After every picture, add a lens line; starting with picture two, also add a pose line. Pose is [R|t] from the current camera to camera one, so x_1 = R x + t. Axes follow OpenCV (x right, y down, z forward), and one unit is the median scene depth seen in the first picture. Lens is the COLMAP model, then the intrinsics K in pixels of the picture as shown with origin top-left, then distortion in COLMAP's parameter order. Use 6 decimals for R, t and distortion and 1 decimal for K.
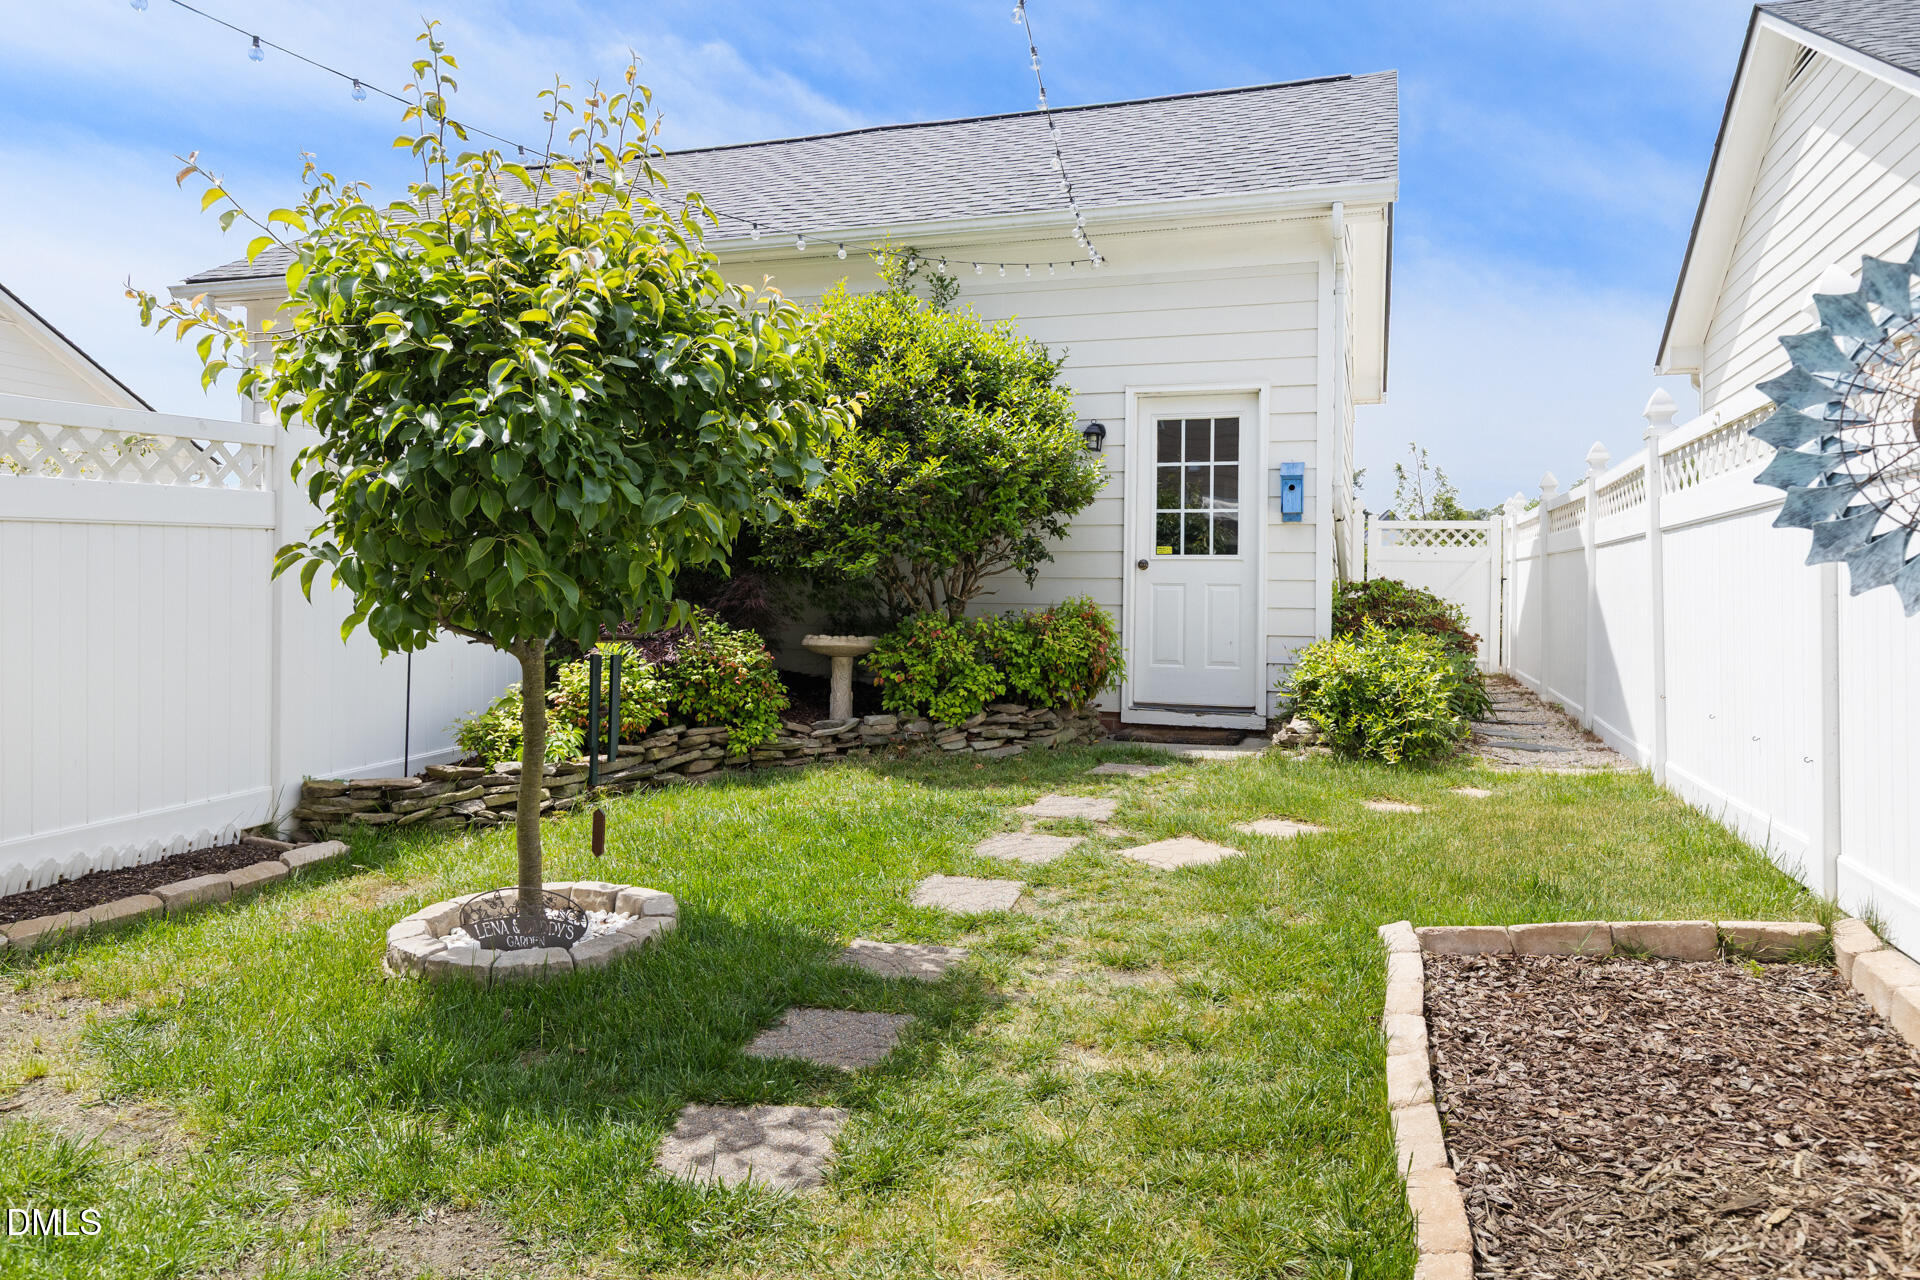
lens RADIAL K [[1267.4, 0, 954.5], [0, 1267.4, 576.4], [0, 0, 1]] dist [-0.001806, -0.001000]
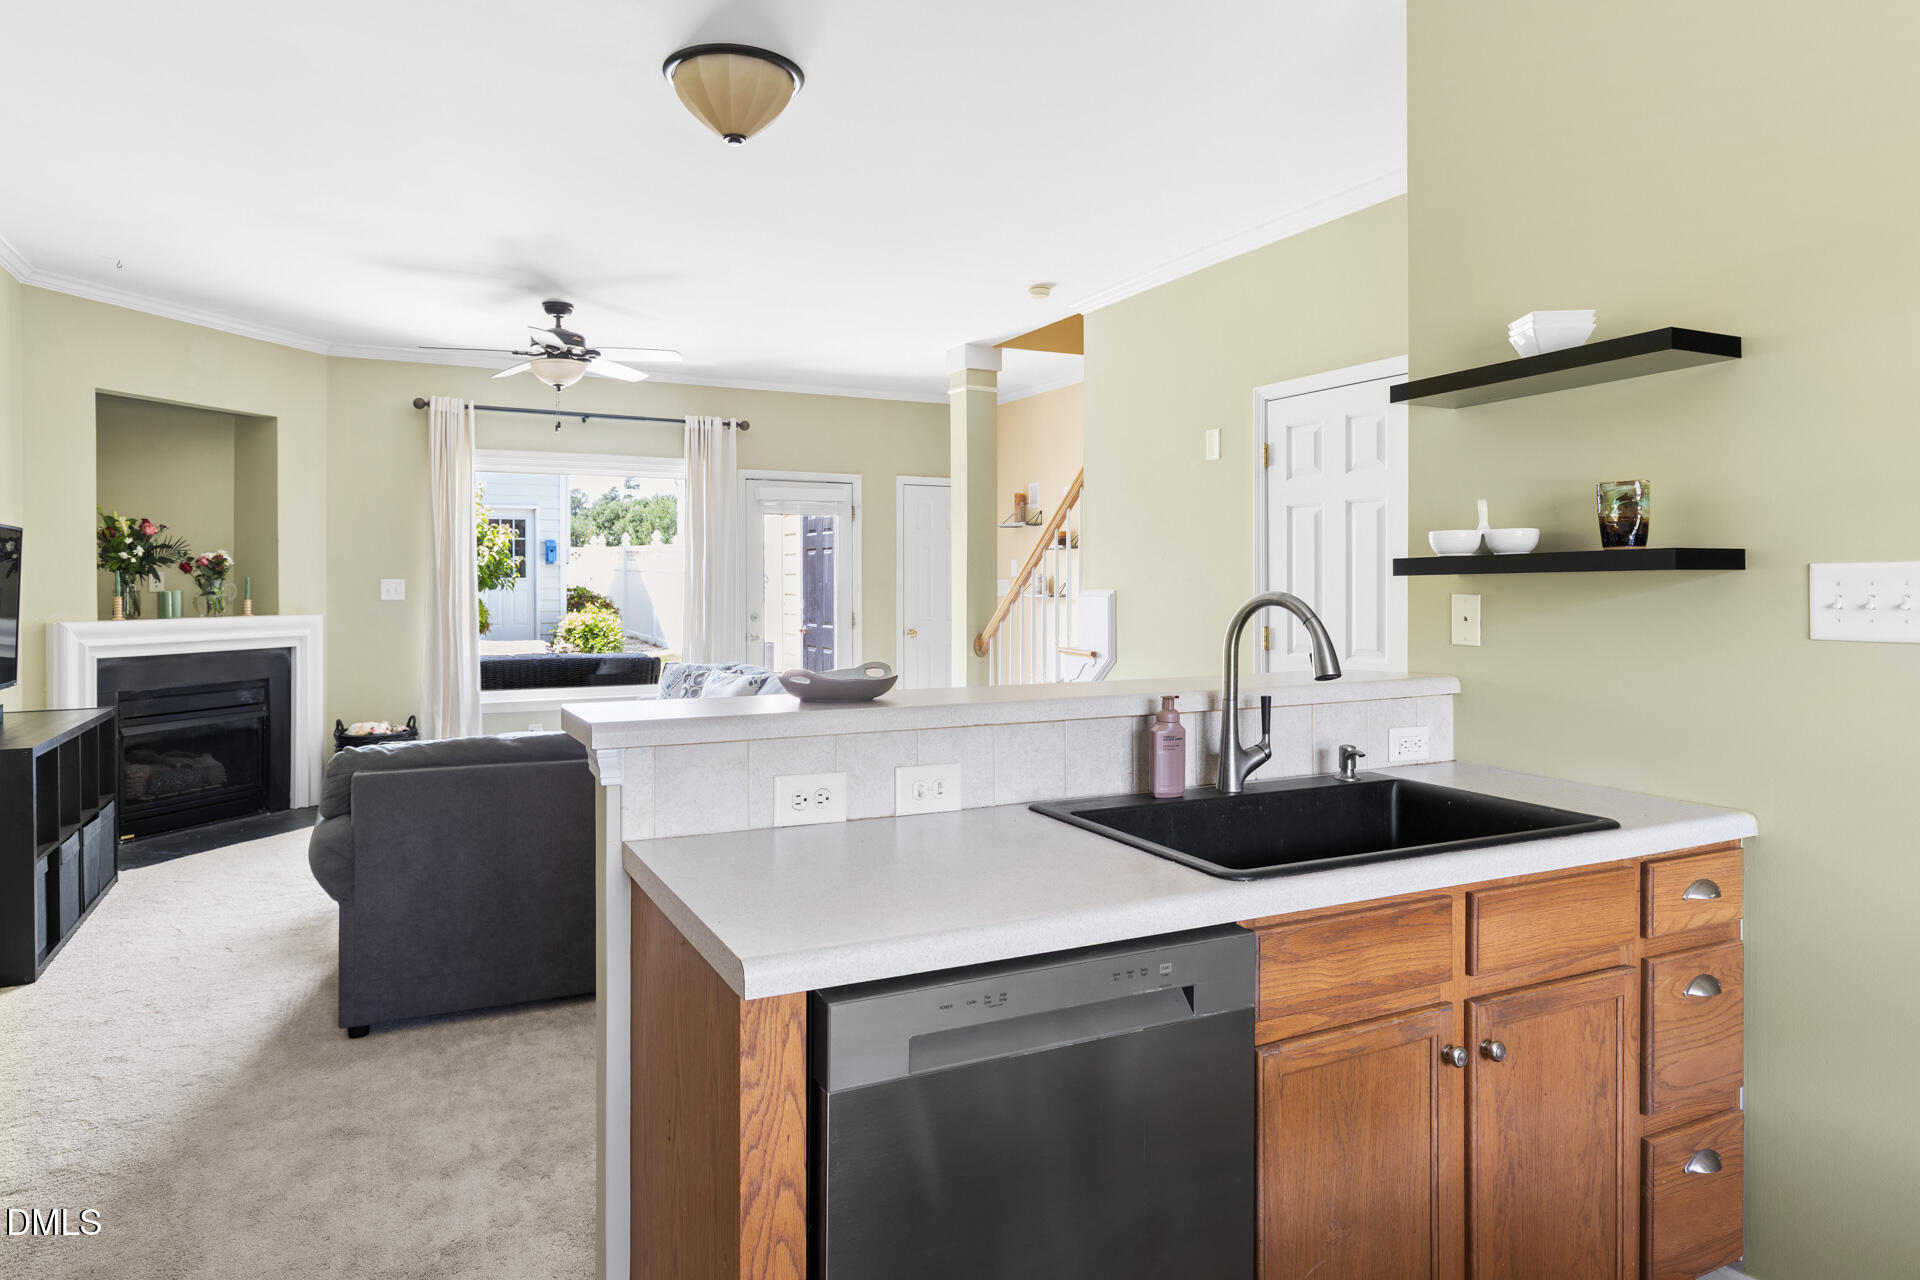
lens RADIAL K [[1150.5, 0, 929.7], [0, 1150.5, 586.4], [0, 0, 1]] dist [0.003371, 0.002469]
pose [[0.709607, -0.021019, 0.704284, -0.865125], [-0.002001, 0.999491, 0.031846, -0.080655], [-0.704595, -0.024007, 0.709203, -1.206074]]
